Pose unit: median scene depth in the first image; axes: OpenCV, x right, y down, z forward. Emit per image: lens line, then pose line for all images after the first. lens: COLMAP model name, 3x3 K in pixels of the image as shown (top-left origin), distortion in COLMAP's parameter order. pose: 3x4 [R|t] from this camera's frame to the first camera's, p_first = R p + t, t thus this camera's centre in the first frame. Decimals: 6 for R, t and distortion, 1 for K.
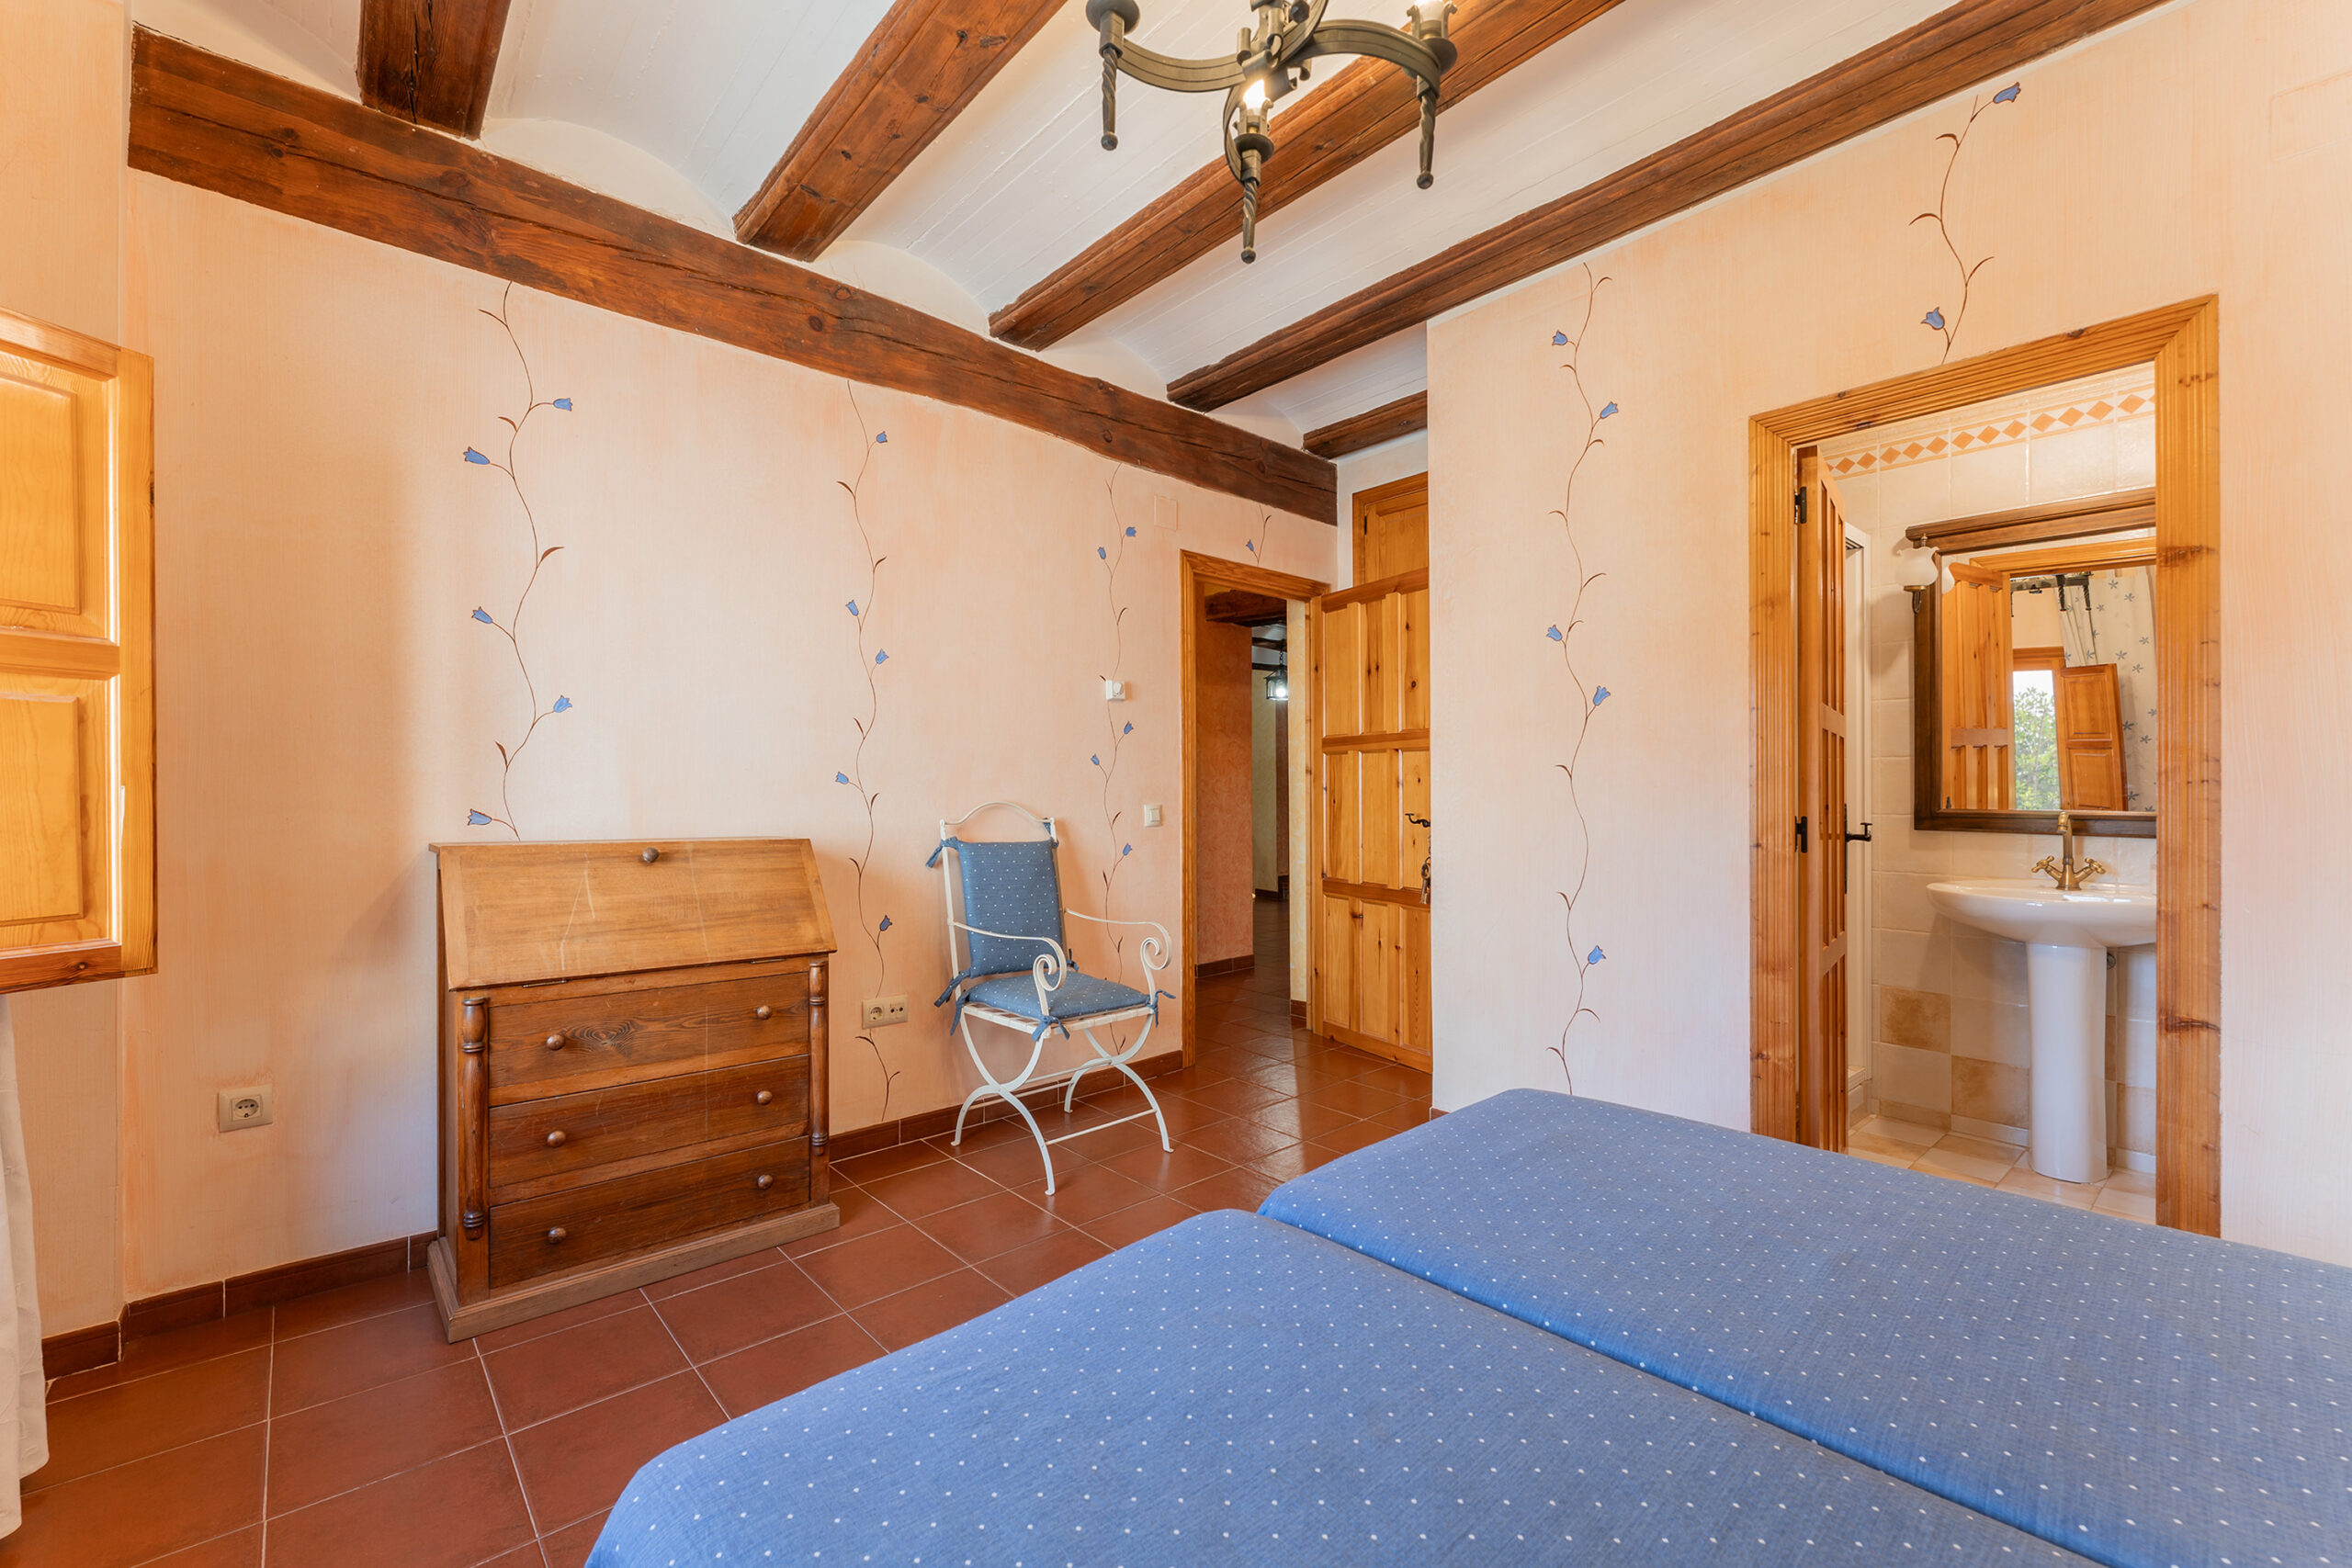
lens RADIAL K [[939.9, 0, 1181.0], [0, 939.9, 797.5], [0, 0, 1]] dist [-0.001377, -0.000789]
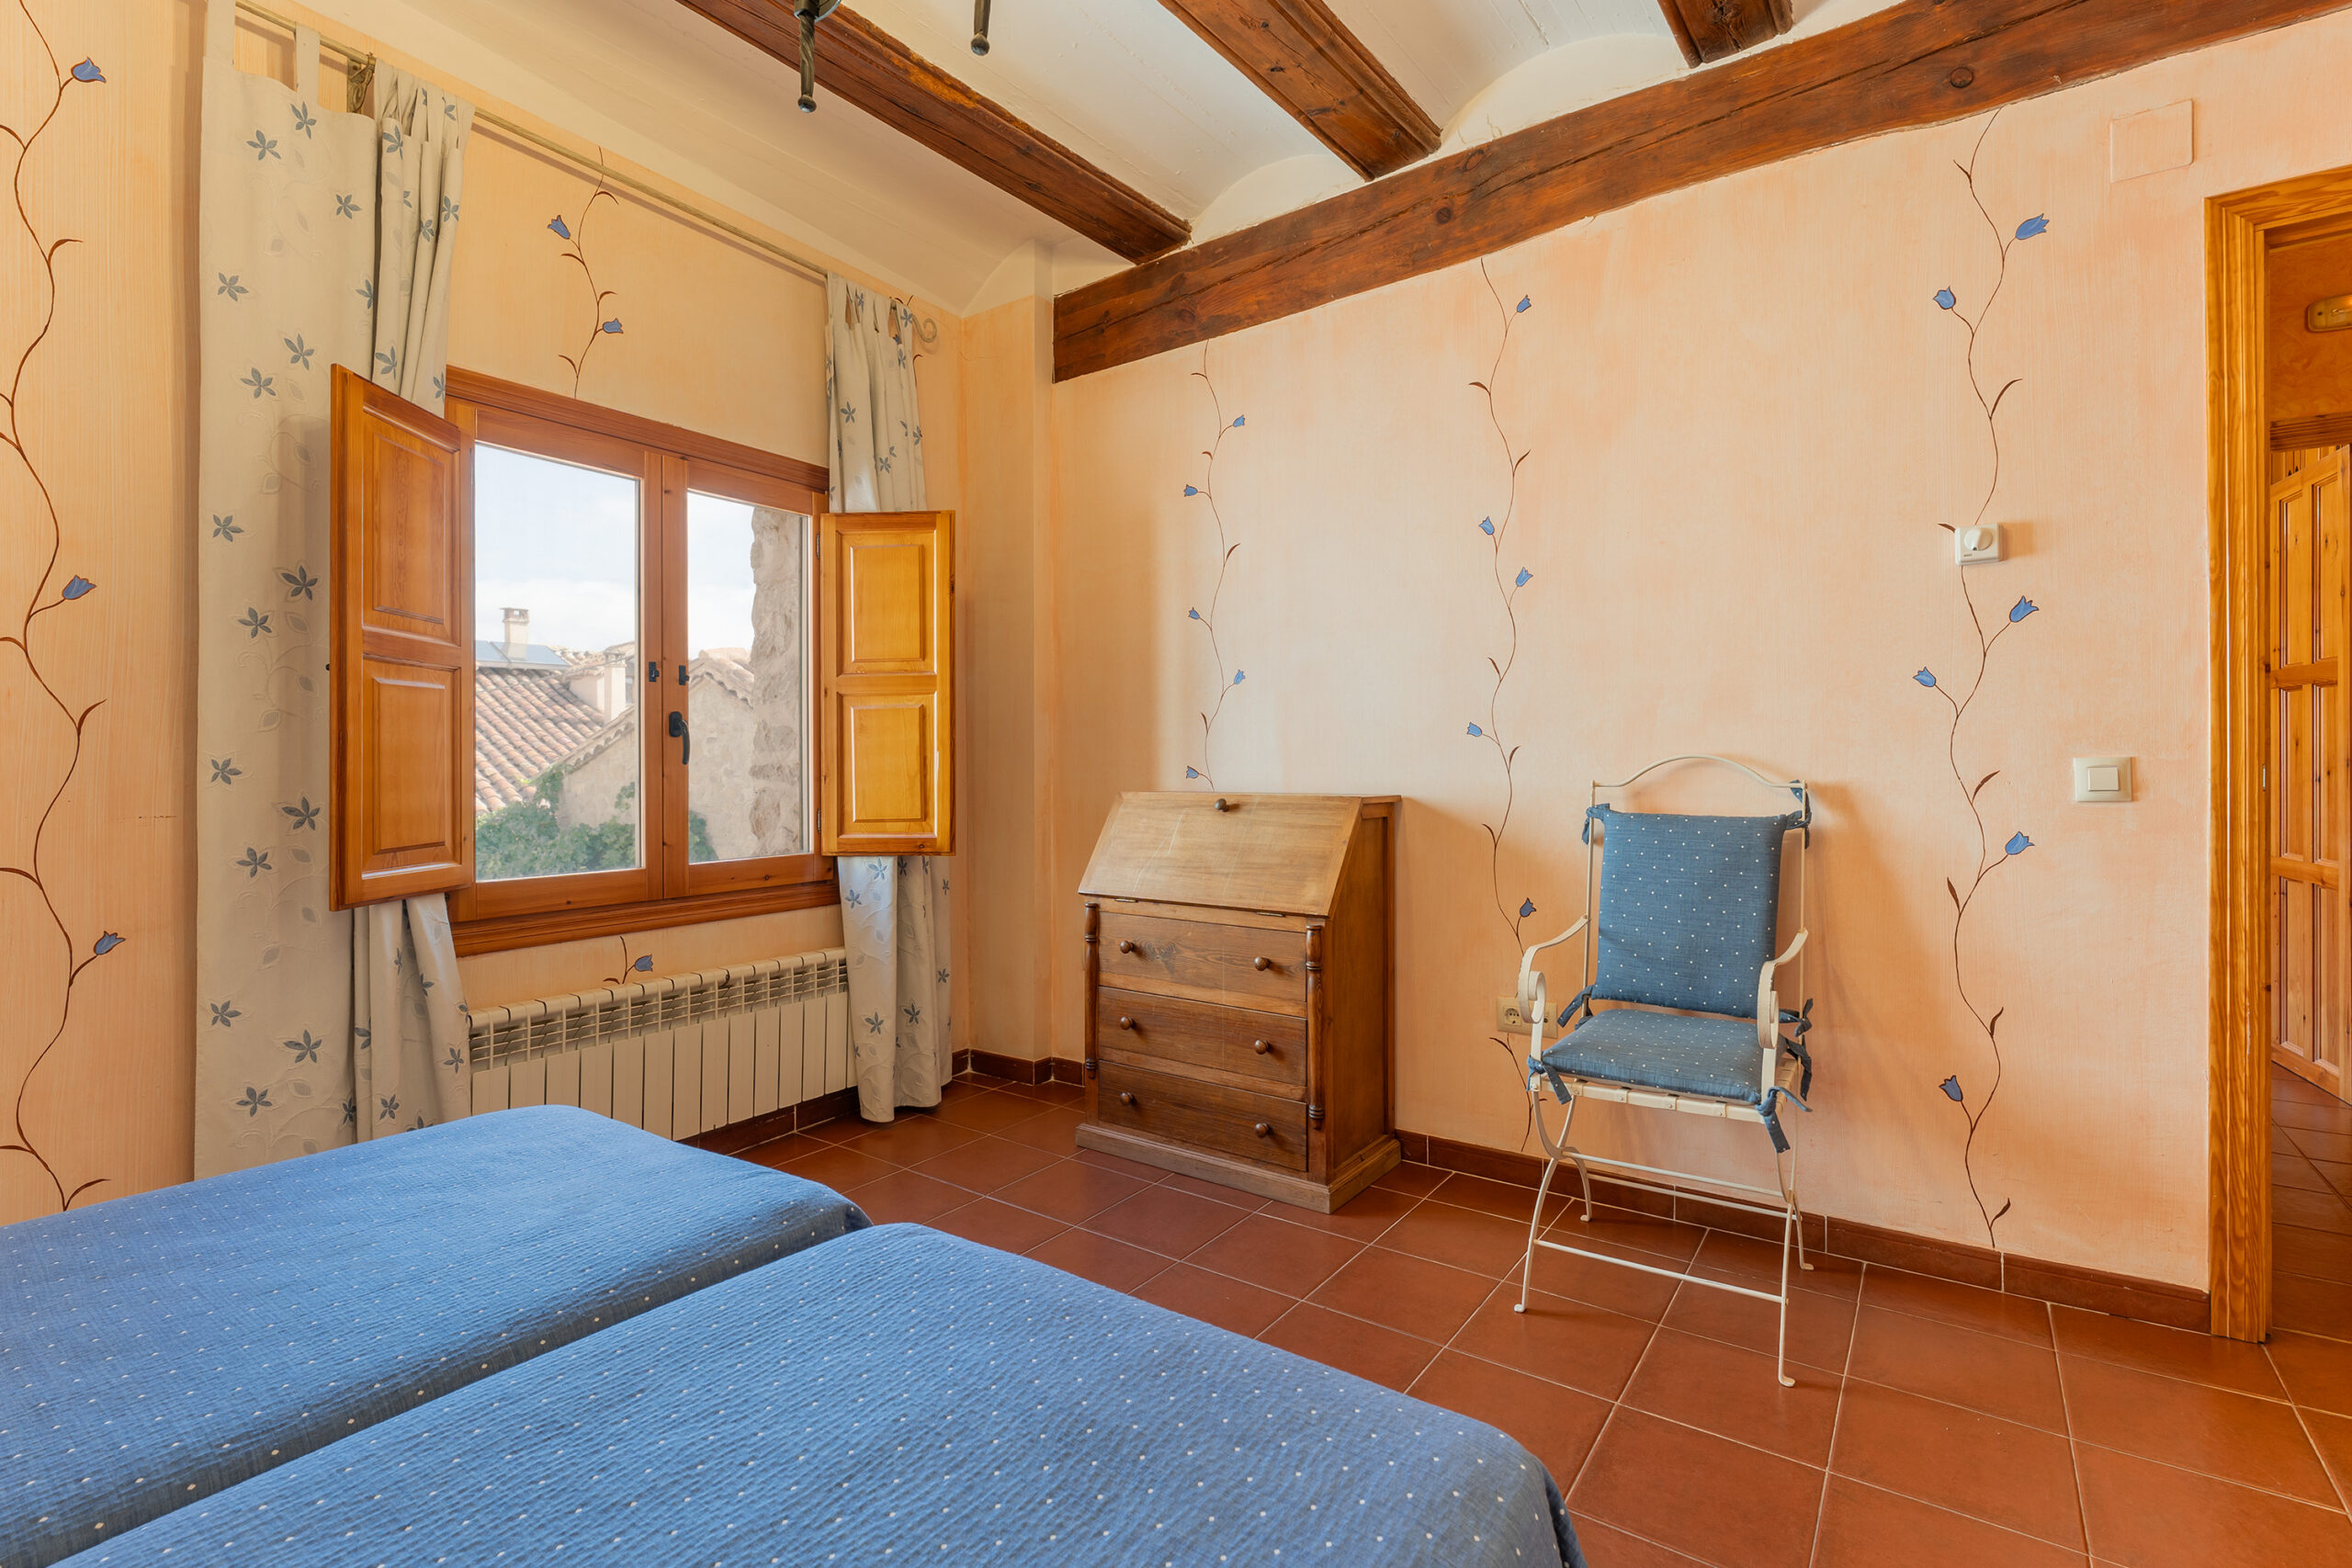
lens RADIAL K [[1069.2, 0, 1119.5], [0, 1069.2, 773.5], [0, 0, 1]] dist [-0.001591, -0.001290]
pose [[0.198451, -0.000040, -0.980111, 0.641632], [0.004488, 0.999990, 0.000868, 0.020437], [0.980100, -0.004571, 0.198449, 0.600572]]
